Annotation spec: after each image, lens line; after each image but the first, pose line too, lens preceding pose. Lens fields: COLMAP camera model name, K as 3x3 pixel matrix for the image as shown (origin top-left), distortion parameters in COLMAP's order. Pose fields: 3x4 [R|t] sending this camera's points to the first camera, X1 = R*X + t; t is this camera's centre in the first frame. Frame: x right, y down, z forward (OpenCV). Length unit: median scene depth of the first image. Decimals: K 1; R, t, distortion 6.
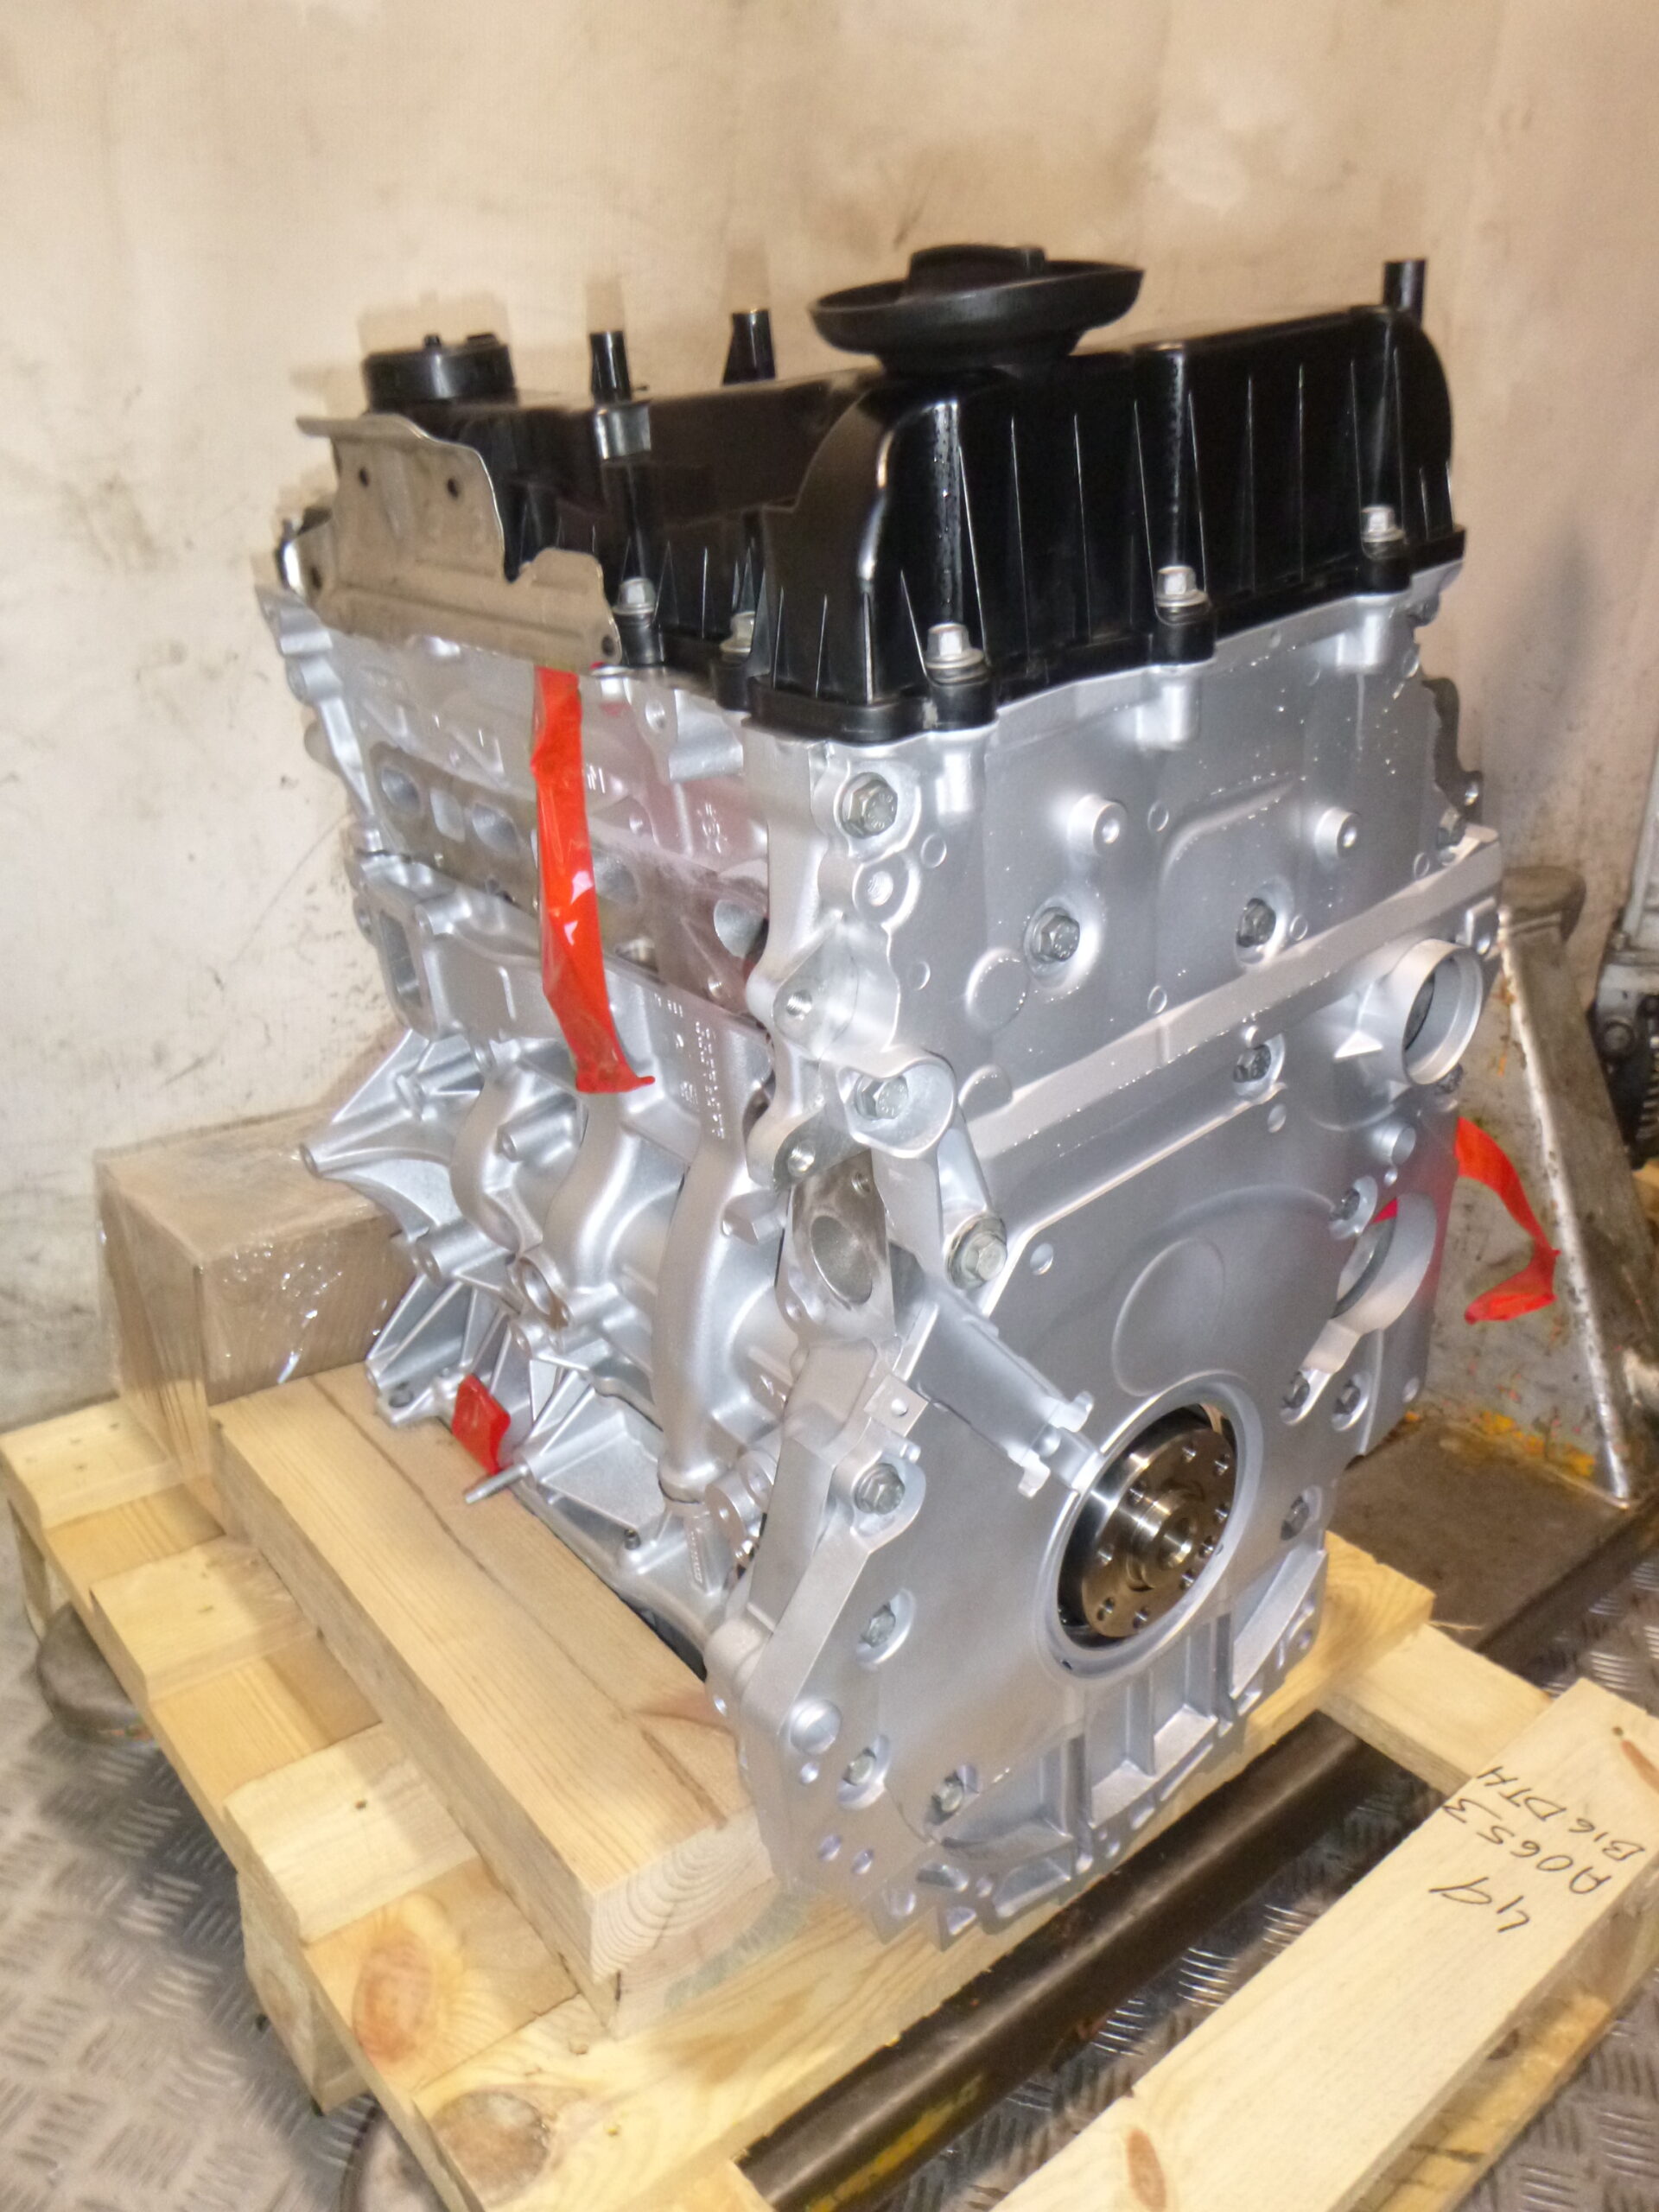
lens RADIAL K [[1676.8, 0, 829.5], [0, 1676.8, 1106.0], [0, 0, 1]] dist [0.008462, -0.004152]
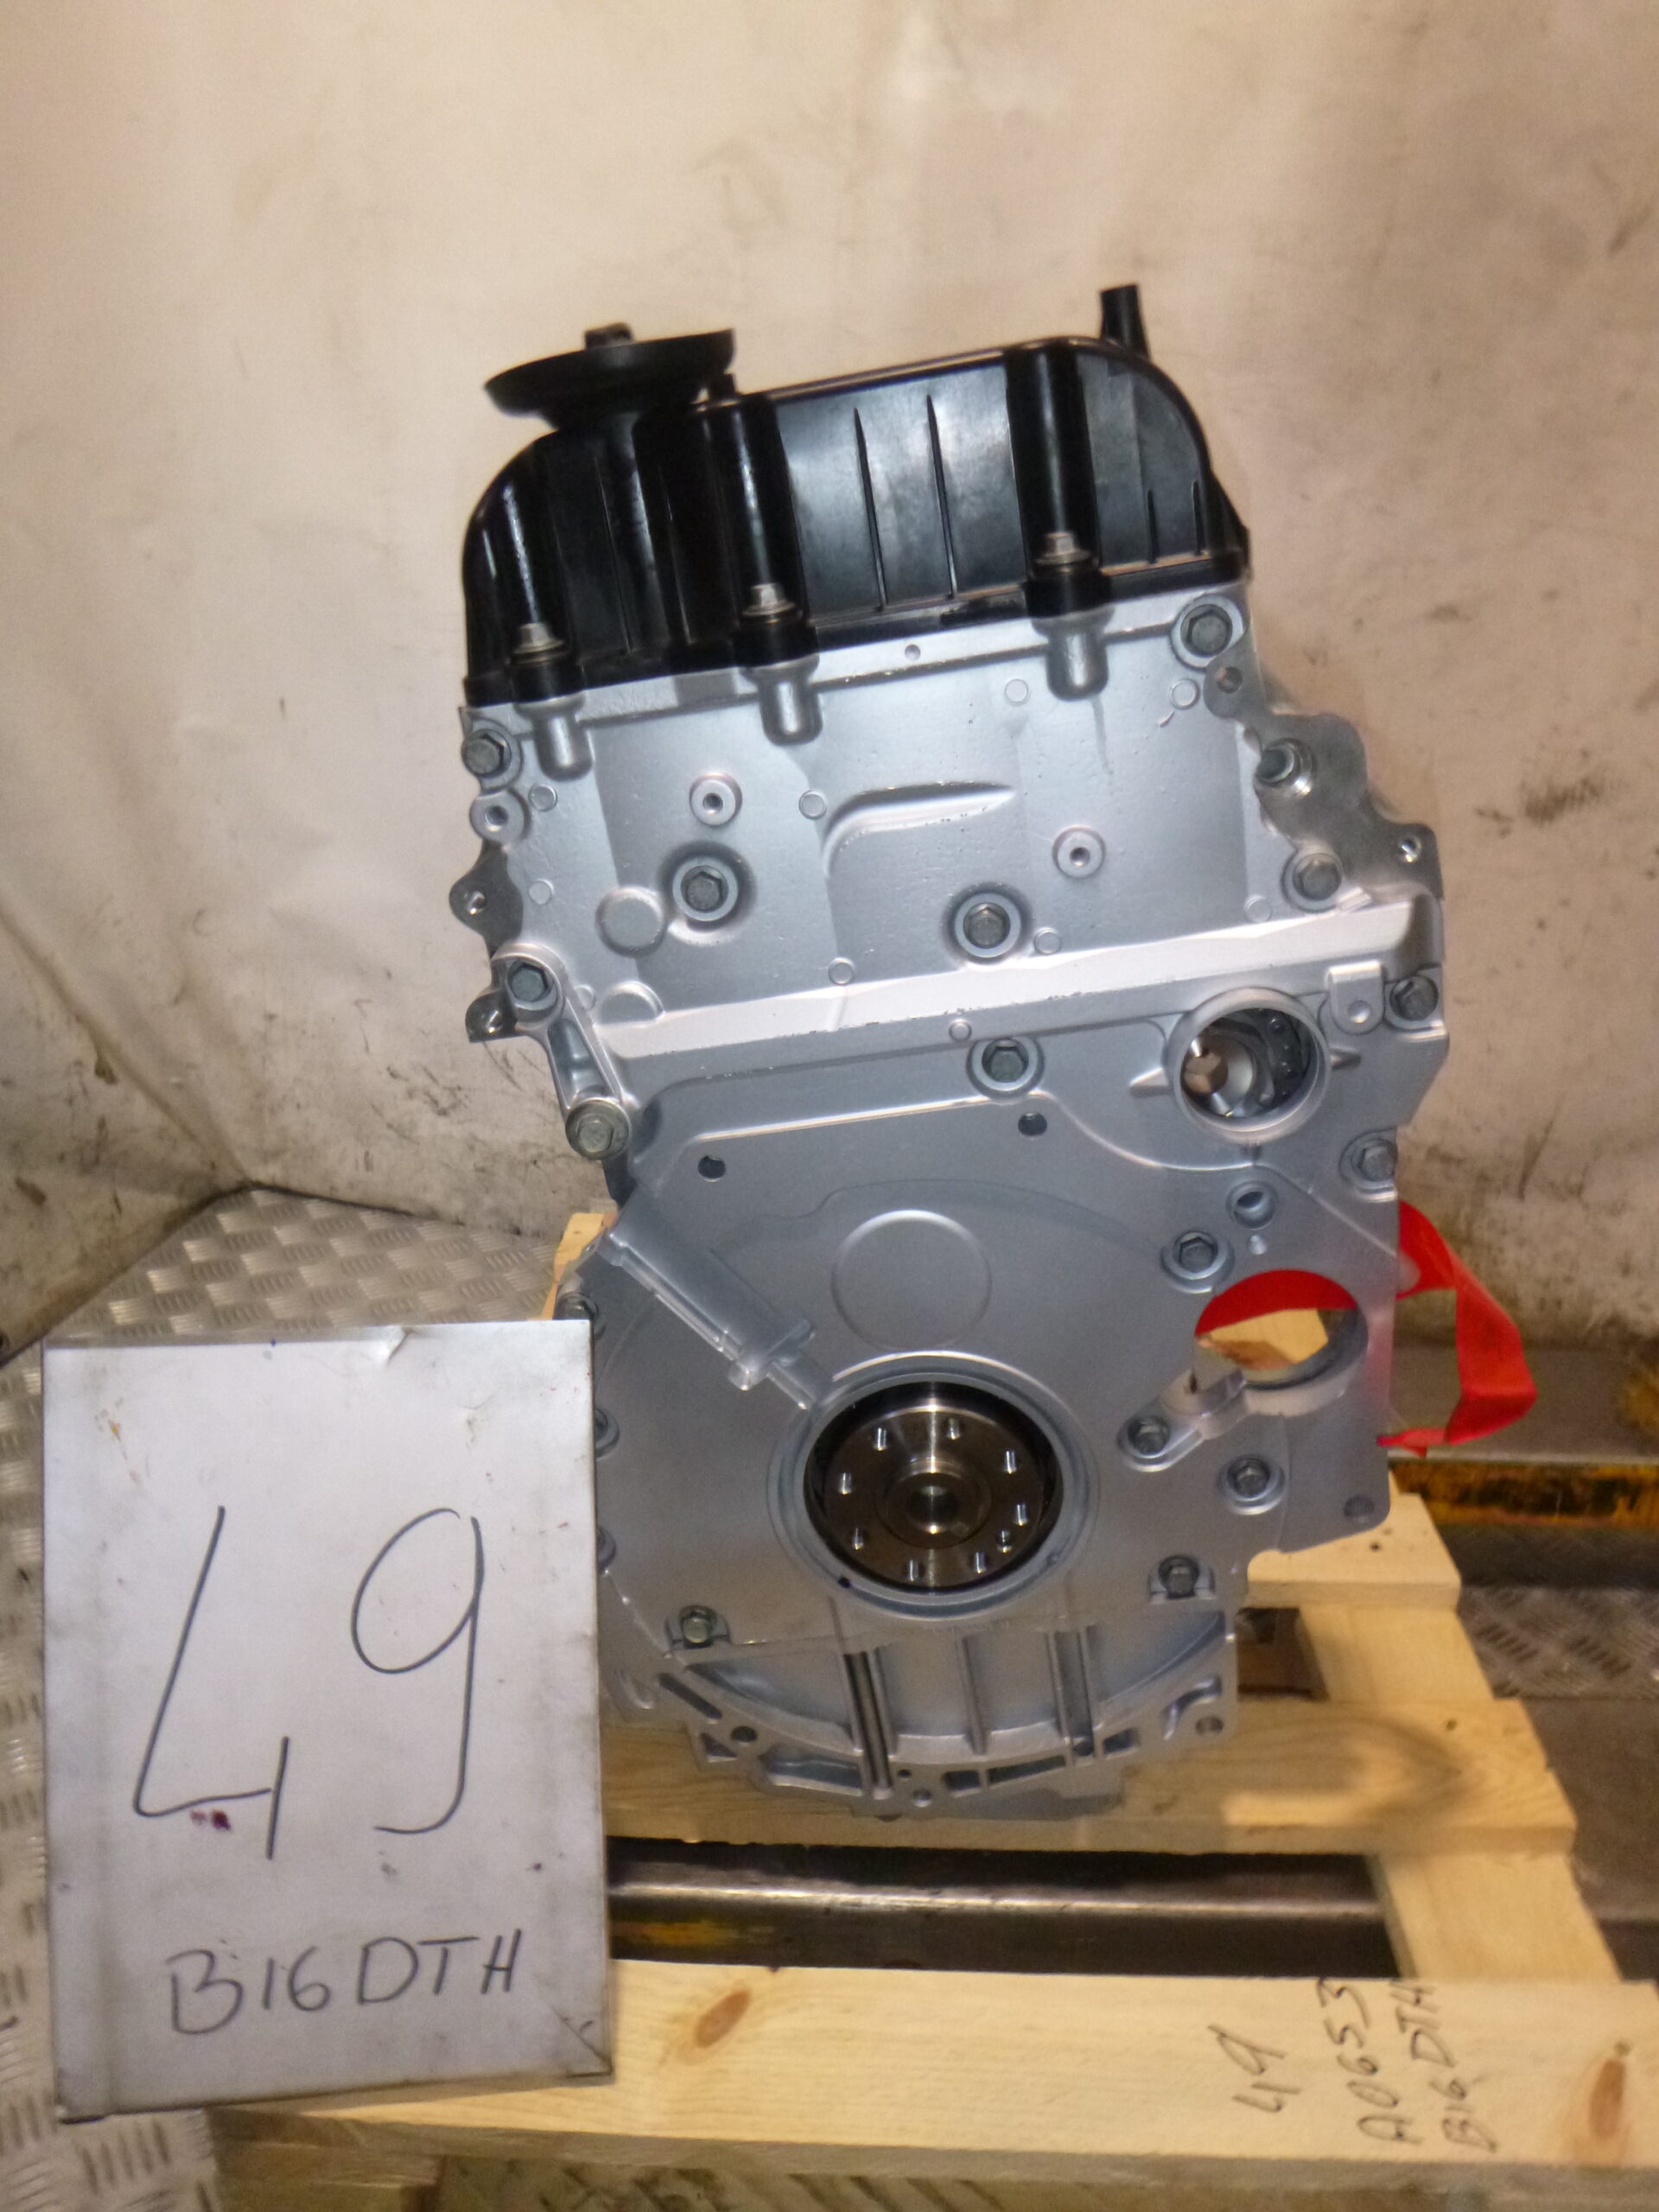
lens RADIAL K [[1676.8, 0, 829.5], [0, 1676.8, 1106.0], [0, 0, 1]] dist [0.008462, -0.004152]
pose [[0.734519, 0.220245, -0.641852, 0.730875], [-0.232039, 0.970366, 0.067432, -0.037965], [0.637683, 0.099404, 0.763858, 0.121870]]
